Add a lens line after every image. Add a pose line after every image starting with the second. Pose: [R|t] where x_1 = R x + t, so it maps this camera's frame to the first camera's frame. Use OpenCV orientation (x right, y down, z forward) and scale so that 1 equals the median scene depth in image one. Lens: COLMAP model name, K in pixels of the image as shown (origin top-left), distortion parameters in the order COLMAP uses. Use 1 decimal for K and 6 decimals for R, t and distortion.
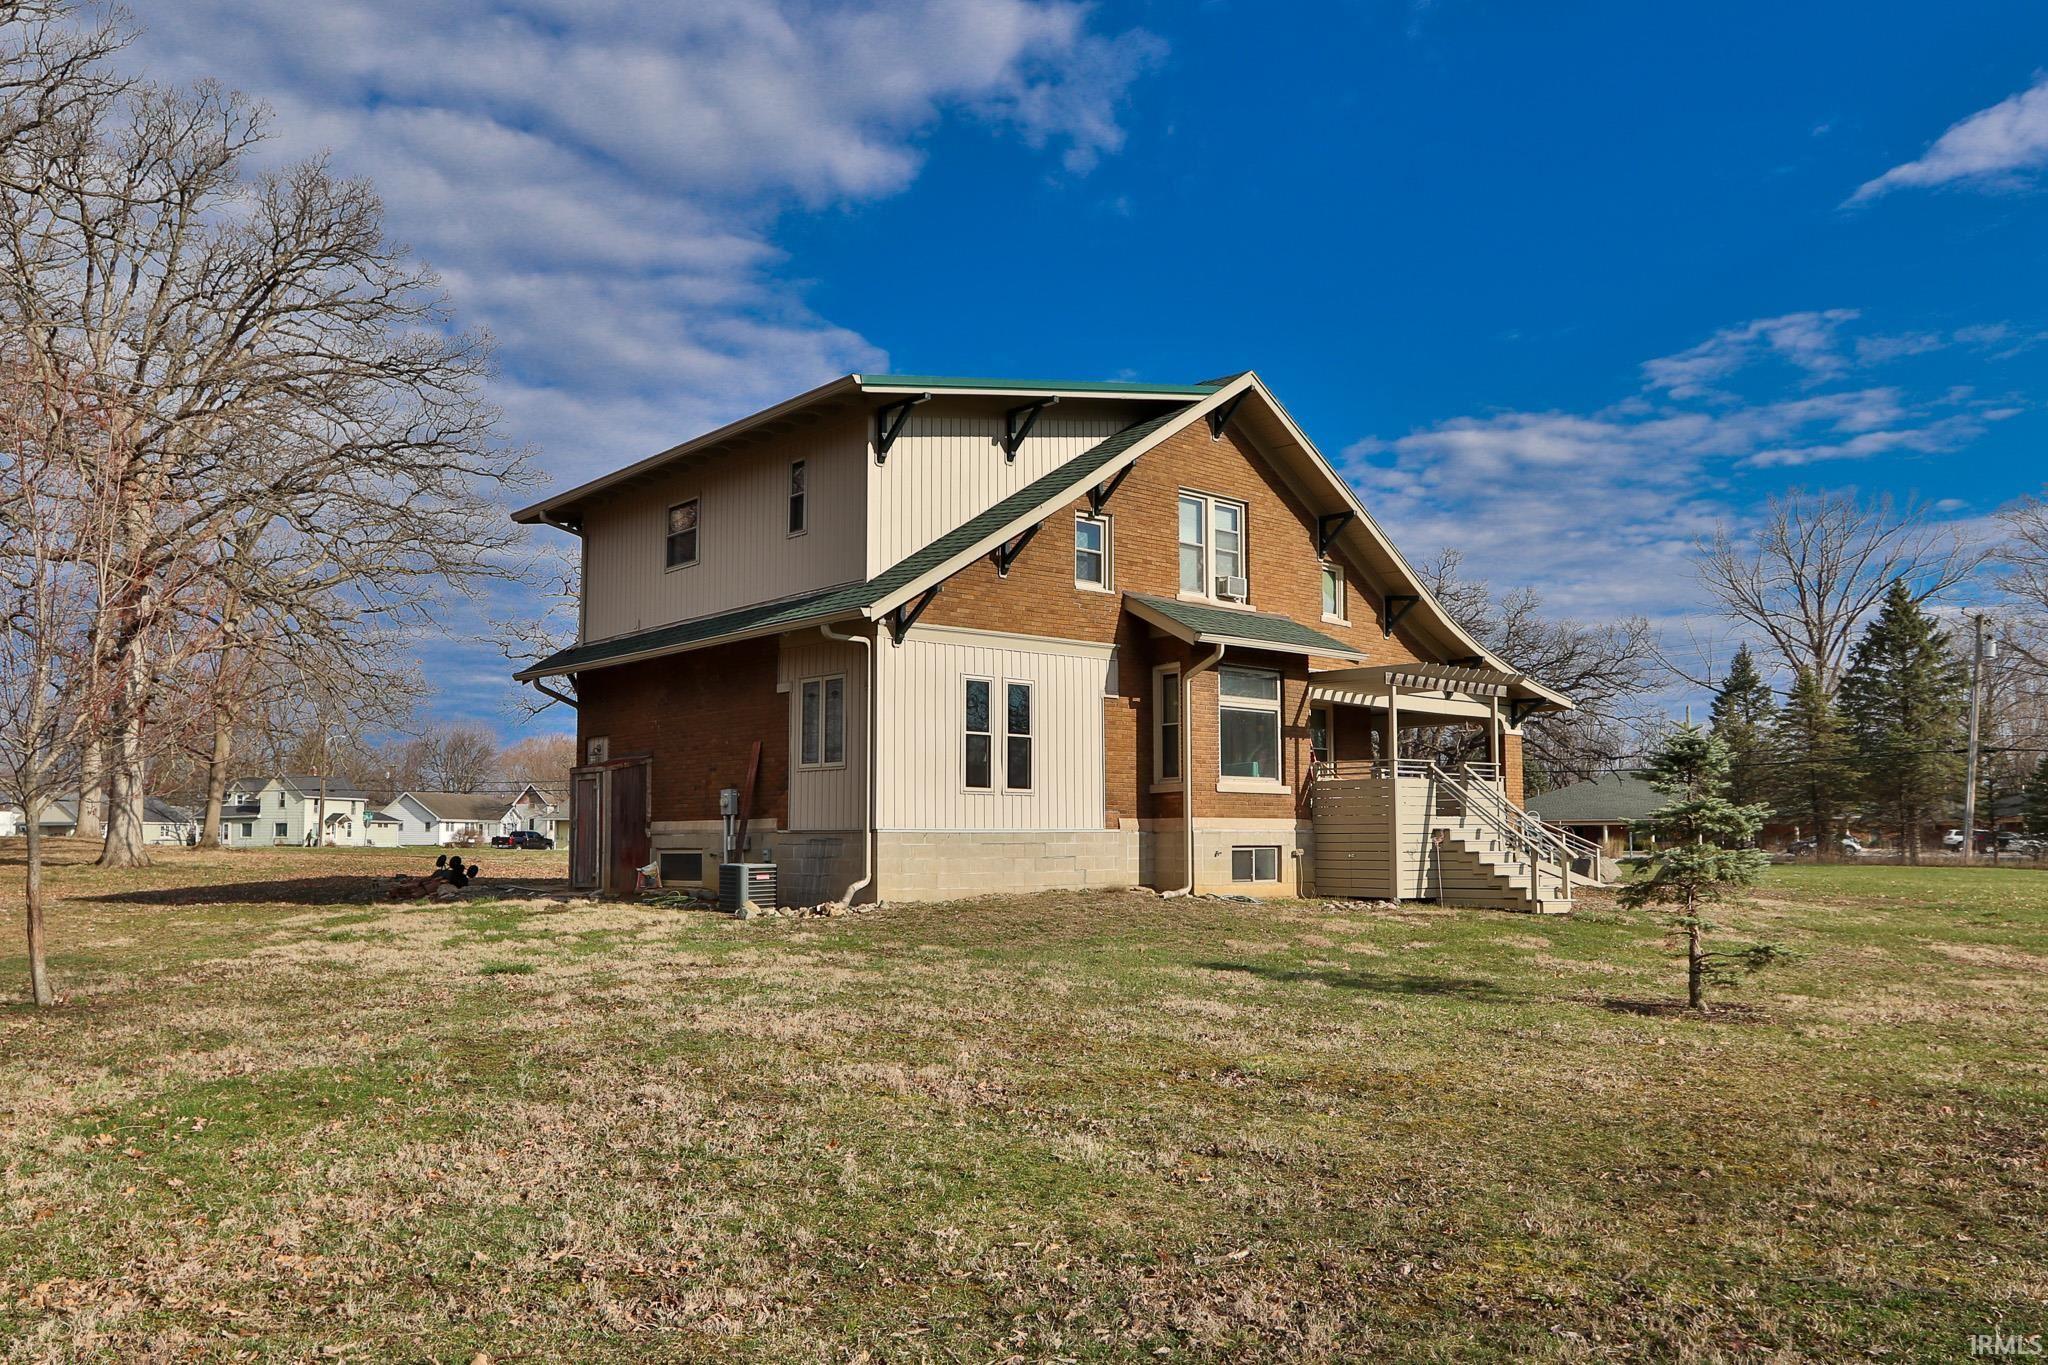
lens RADIAL K [[1522.9, 0, 1025.4], [0, 1522.9, 770.9], [0, 0, 1]] dist [0.069610, 0.004550]
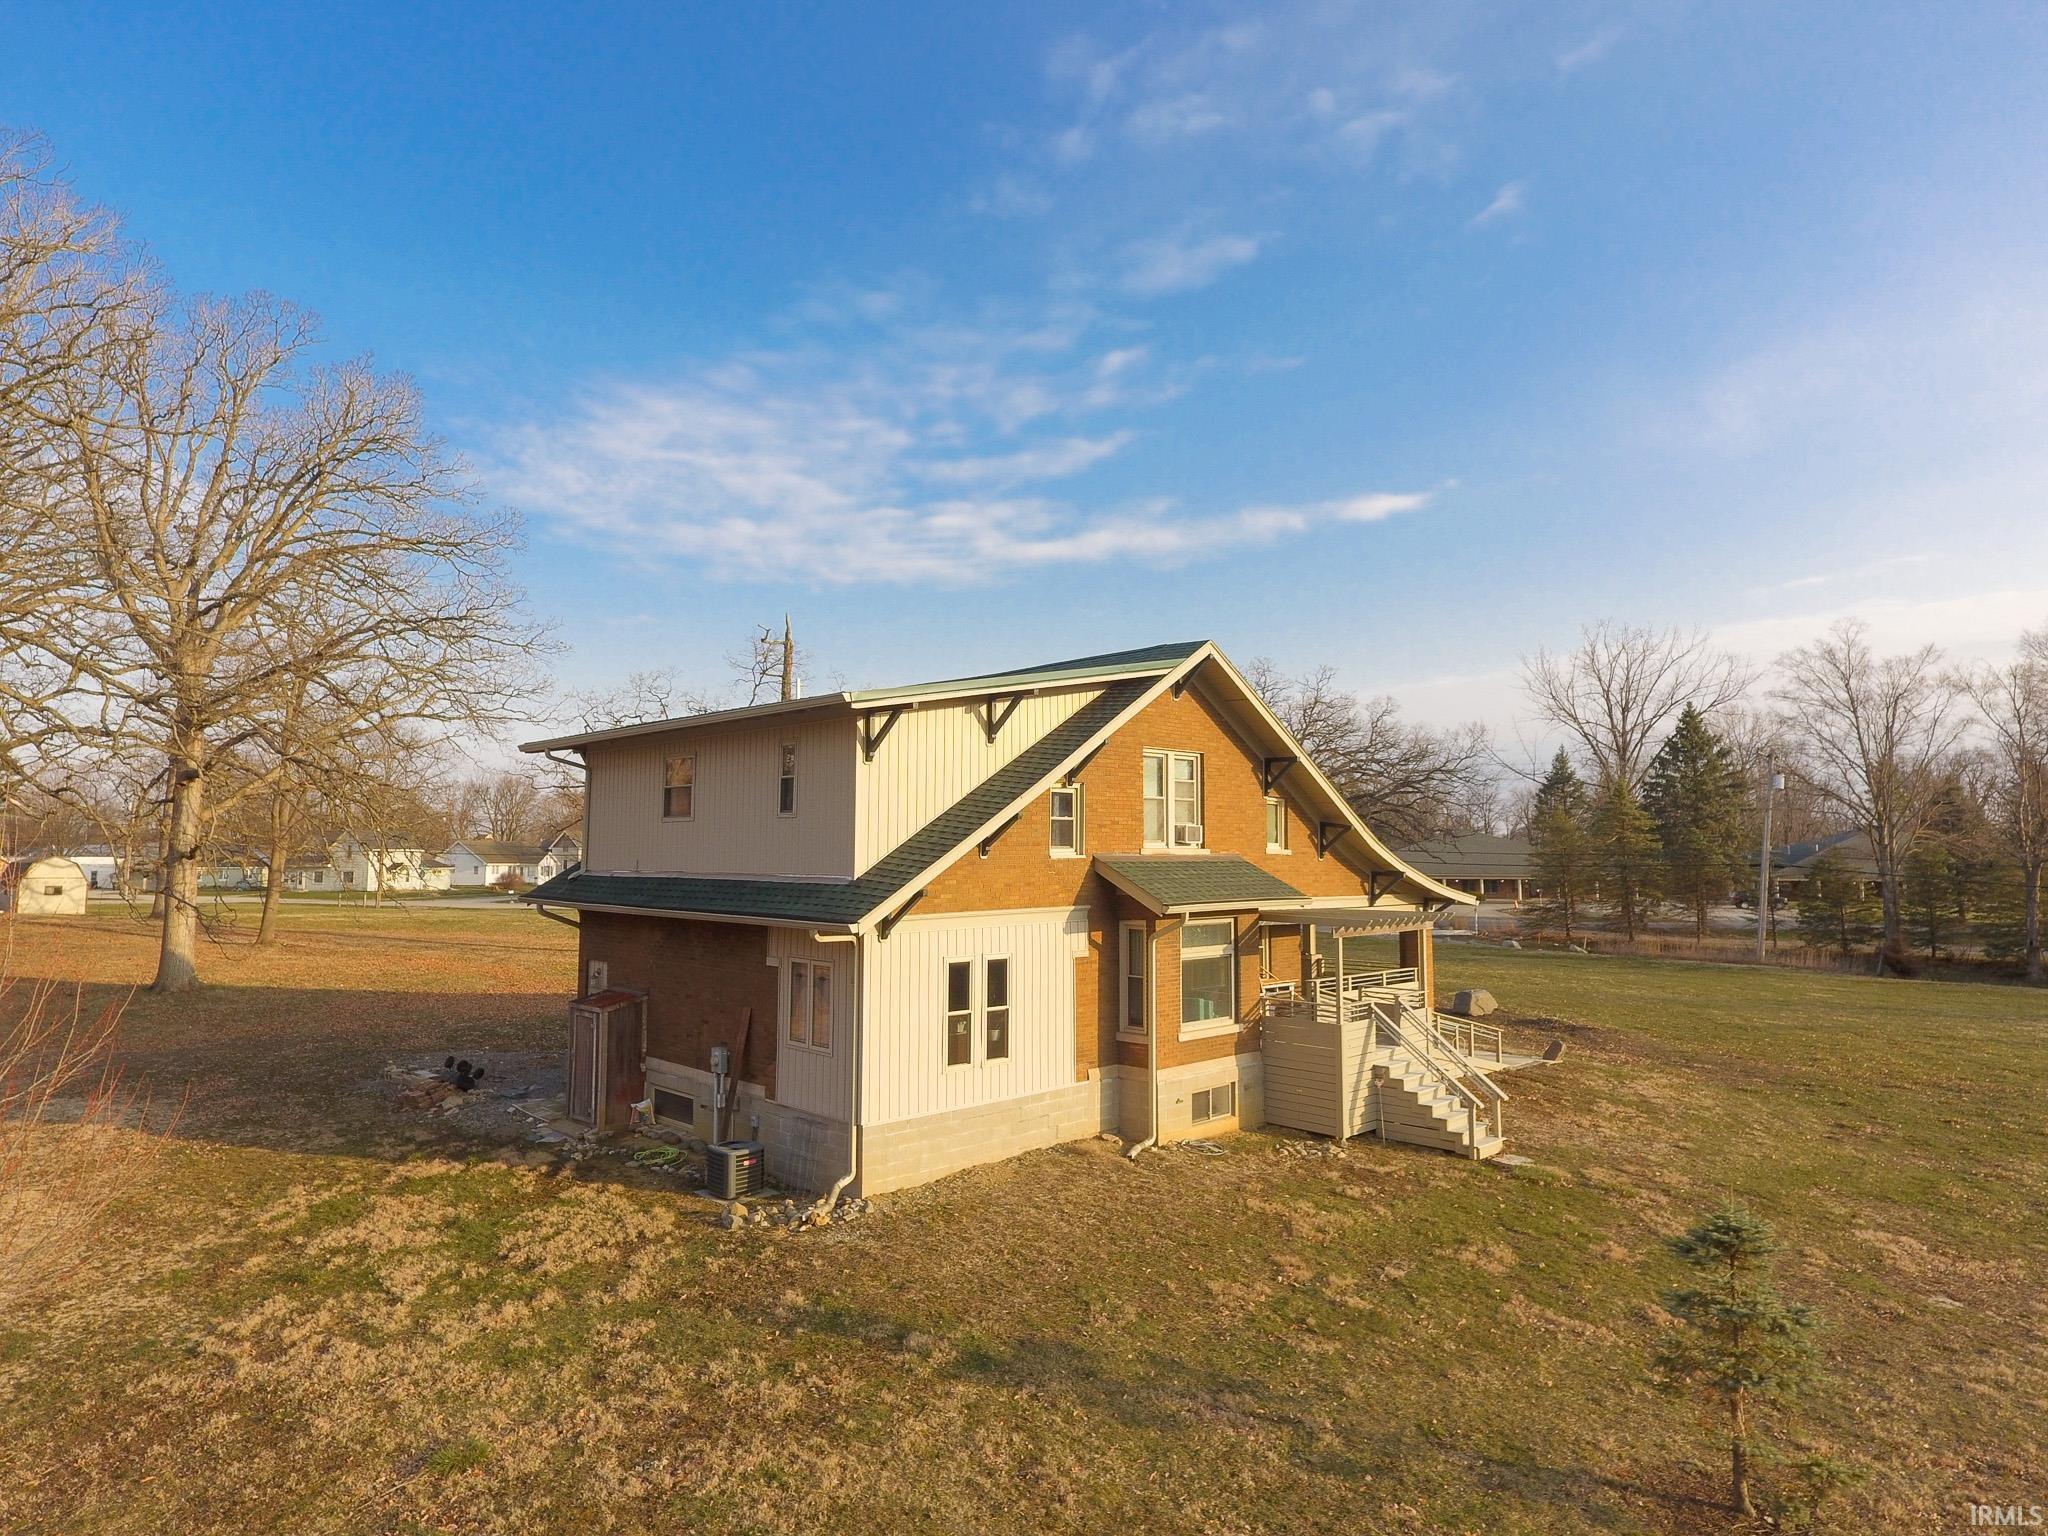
lens RADIAL K [[1206.2, 0, 1017.1], [0, 1206.2, 796.9], [0, 0, 1]] dist [0.066855, 0.000660]
pose [[0.999184, 0.008057, 0.039589, -0.023401], [-0.008524, 0.999896, 0.011644, -0.168255], [-0.039491, -0.011972, 0.999148, 0.155366]]
